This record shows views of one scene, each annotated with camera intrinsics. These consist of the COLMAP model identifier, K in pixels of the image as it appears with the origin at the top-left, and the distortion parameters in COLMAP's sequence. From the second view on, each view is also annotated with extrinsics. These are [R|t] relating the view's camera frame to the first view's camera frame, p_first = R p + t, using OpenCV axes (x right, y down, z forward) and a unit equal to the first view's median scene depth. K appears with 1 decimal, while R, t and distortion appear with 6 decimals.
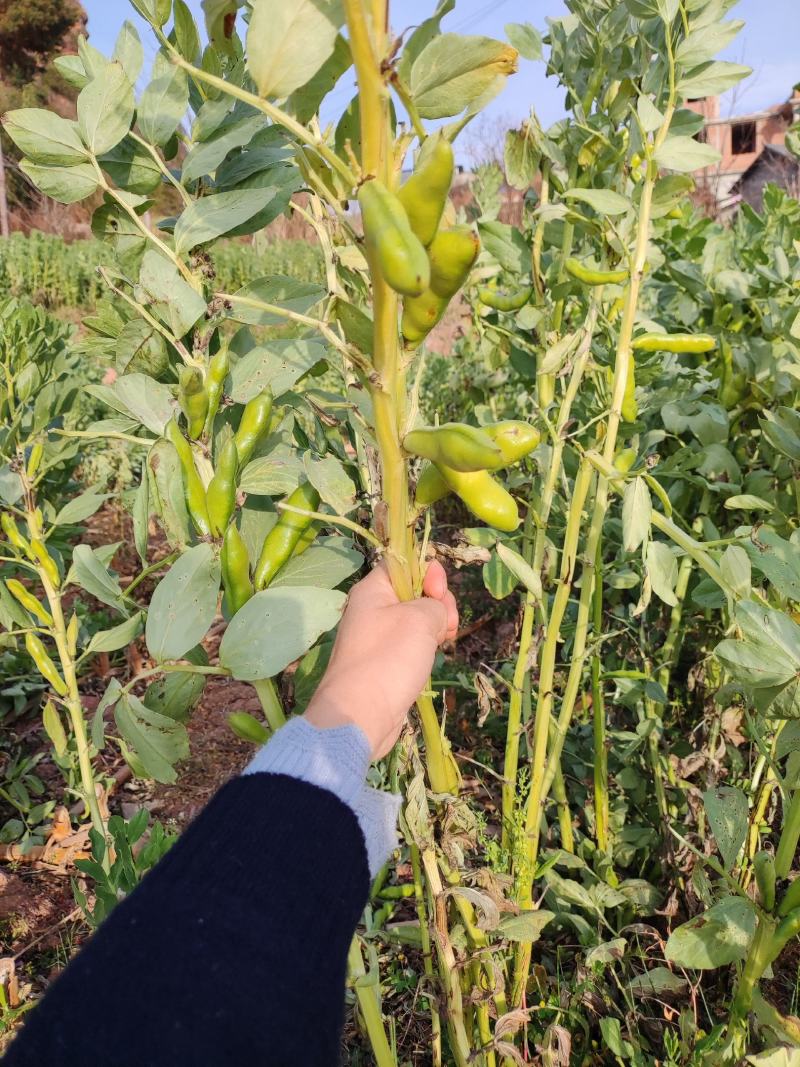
lens RADIAL K [[882.7, 0, 399.9], [0, 882.7, 534.6], [0, 0, 1]] dist [0.044791, -0.019131]
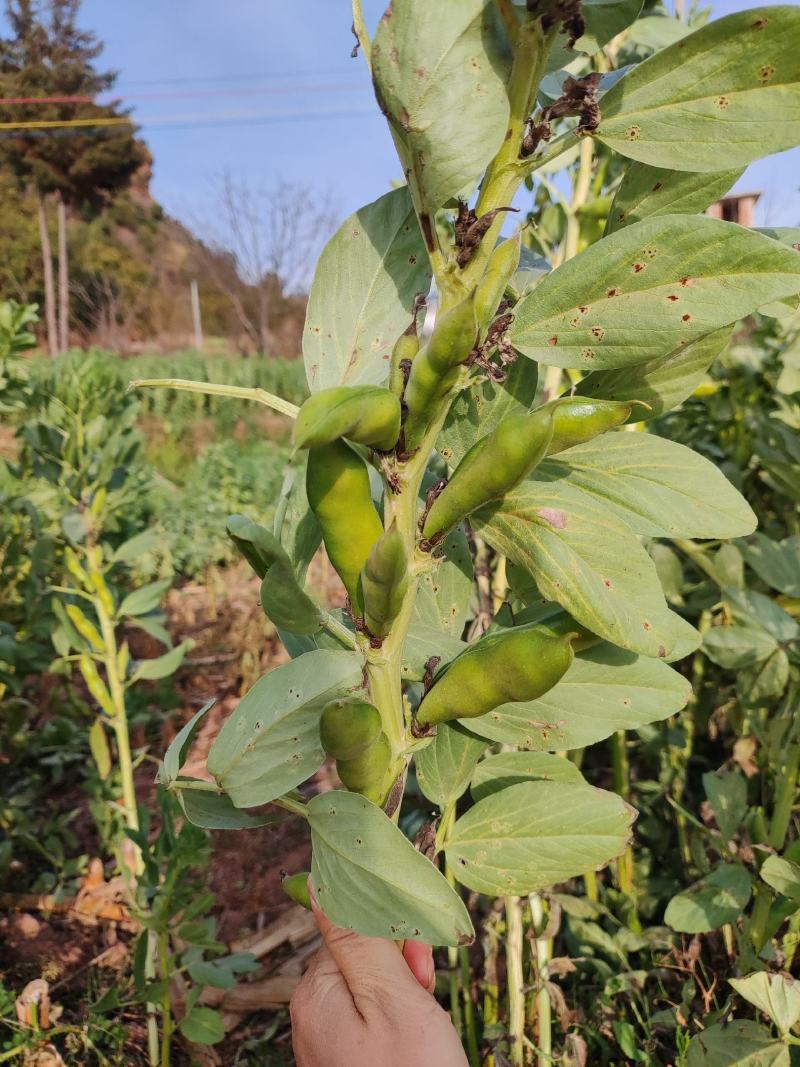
lens RADIAL K [[882.7, 0, 399.8], [0, 882.7, 532.1], [0, 0, 1]] dist [0.044791, -0.019131]
pose [[0.998943, 0.016598, -0.042863, 0.009110], [-0.021789, 0.992086, -0.123651, 0.078186], [0.040471, 0.124455, 0.991400, -0.065266]]
